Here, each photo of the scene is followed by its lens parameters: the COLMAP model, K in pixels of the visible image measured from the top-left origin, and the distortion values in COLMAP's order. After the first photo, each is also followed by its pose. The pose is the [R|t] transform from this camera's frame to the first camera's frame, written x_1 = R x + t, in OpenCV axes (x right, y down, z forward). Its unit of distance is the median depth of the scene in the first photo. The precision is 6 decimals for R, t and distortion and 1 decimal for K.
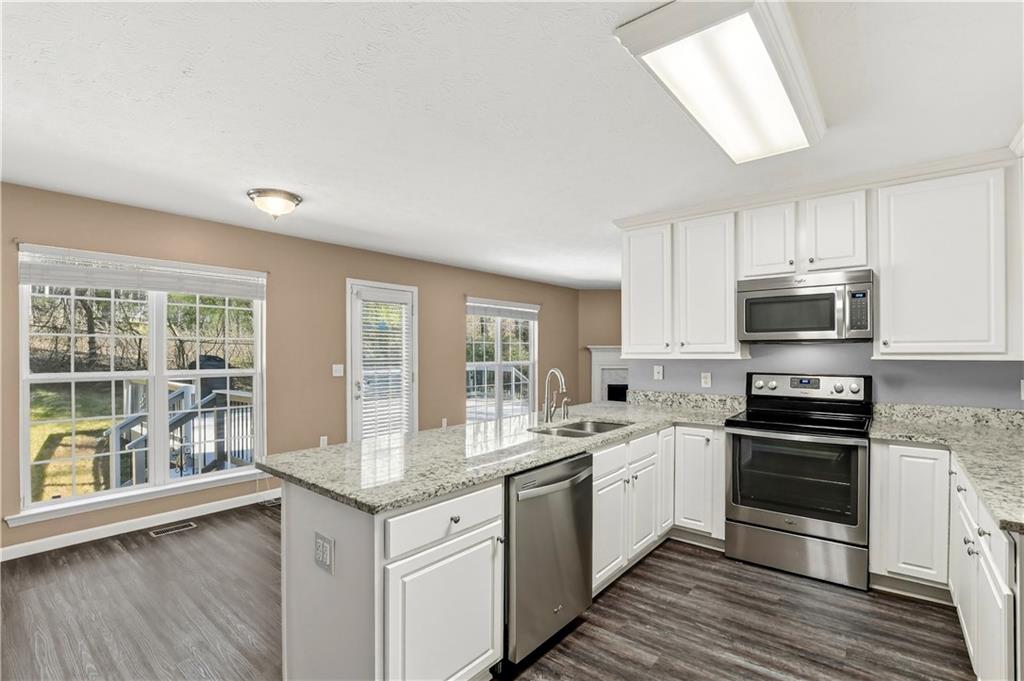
lens RADIAL K [[460.5, 0, 516.9], [0, 460.5, 349.8], [0, 0, 1]] dist [-0.000416, -0.000052]
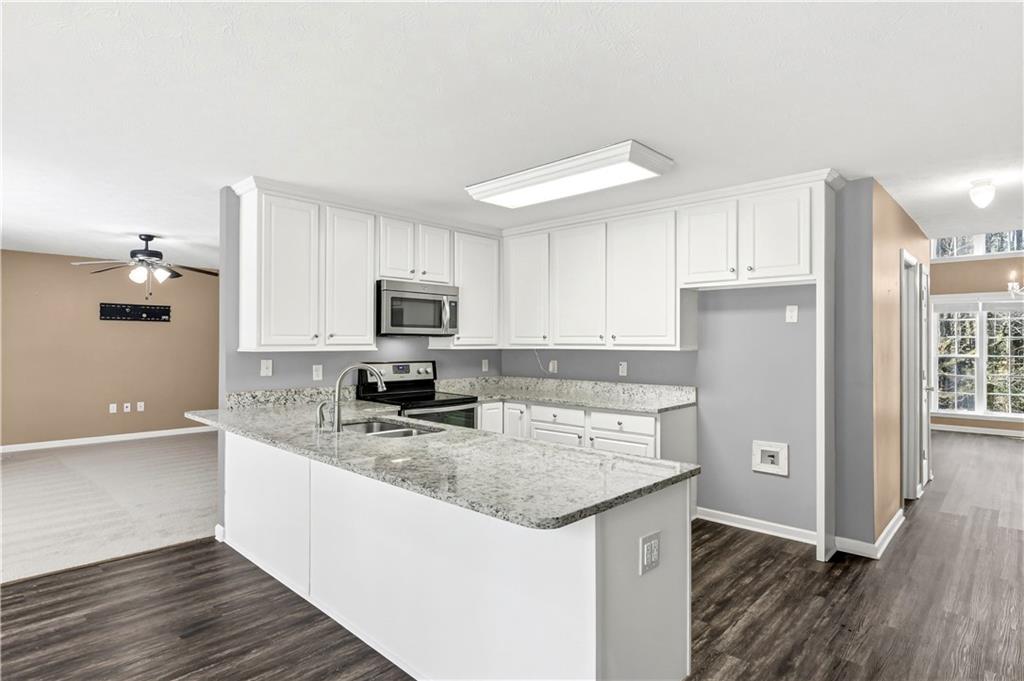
lens RADIAL K [[487.7, 0, 512.0], [0, 487.7, 340.5], [0, 0, 1]] dist [-0.000817, -0.000050]
pose [[0.131201, 0.010014, 0.991305, -0.631571], [-0.005372, 0.999941, -0.009390, 0.005984], [-0.991341, -0.004094, 0.131247, 0.523589]]
